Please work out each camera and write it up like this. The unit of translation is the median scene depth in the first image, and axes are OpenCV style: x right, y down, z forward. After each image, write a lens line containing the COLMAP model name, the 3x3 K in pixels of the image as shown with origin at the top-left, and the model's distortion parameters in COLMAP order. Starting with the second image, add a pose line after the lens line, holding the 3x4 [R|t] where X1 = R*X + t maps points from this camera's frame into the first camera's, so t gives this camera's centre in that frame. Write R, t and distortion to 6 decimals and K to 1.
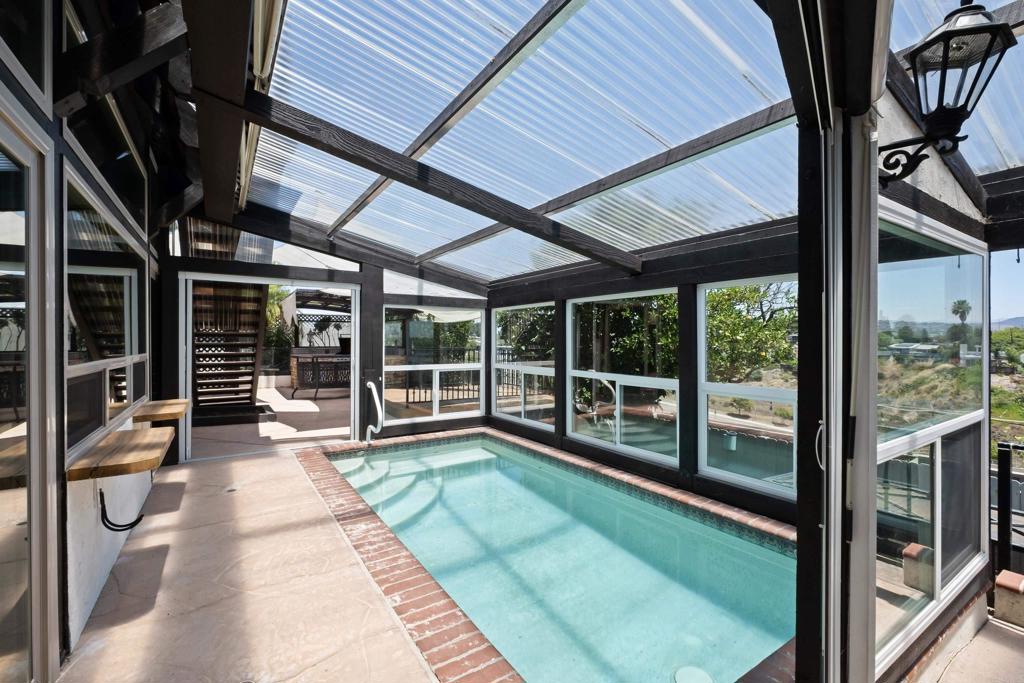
lens RADIAL K [[442.6, 0, 491.4], [0, 442.6, 340.2], [0, 0, 1]] dist [-0.006043, -0.000519]
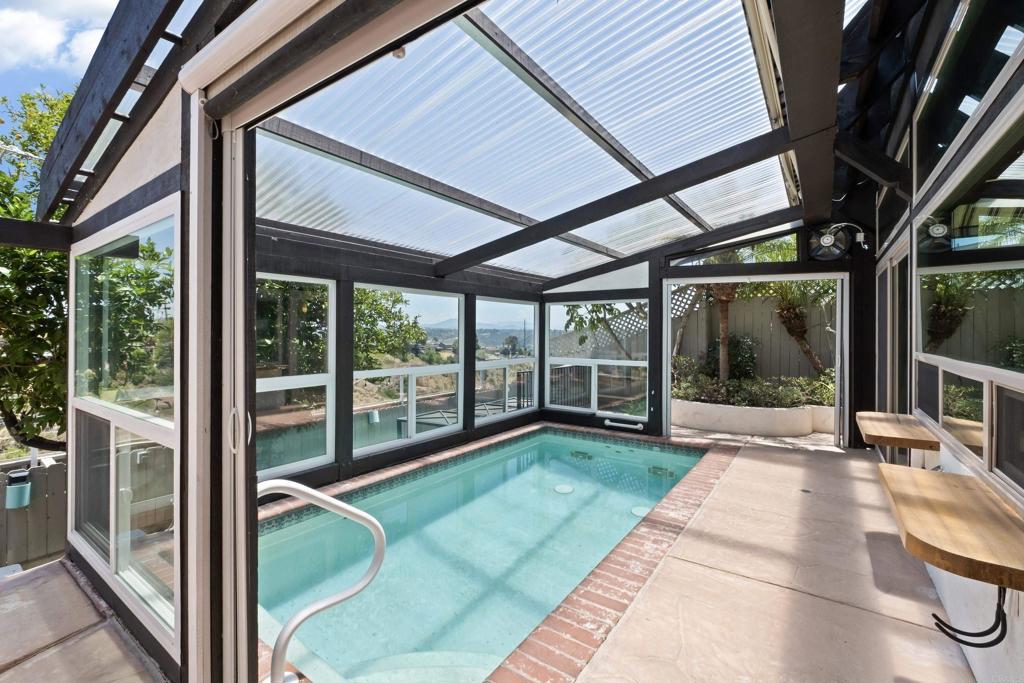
lens RADIAL K [[442.6, 0, 512.5], [0, 442.6, 335.0], [0, 0, 1]] dist [-0.006043, -0.000519]
pose [[-0.397691, -0.004908, 0.917506, -0.925557], [-0.001047, 0.999987, 0.004895, -0.003864], [-0.917519, 0.000986, -0.397691, 1.488559]]
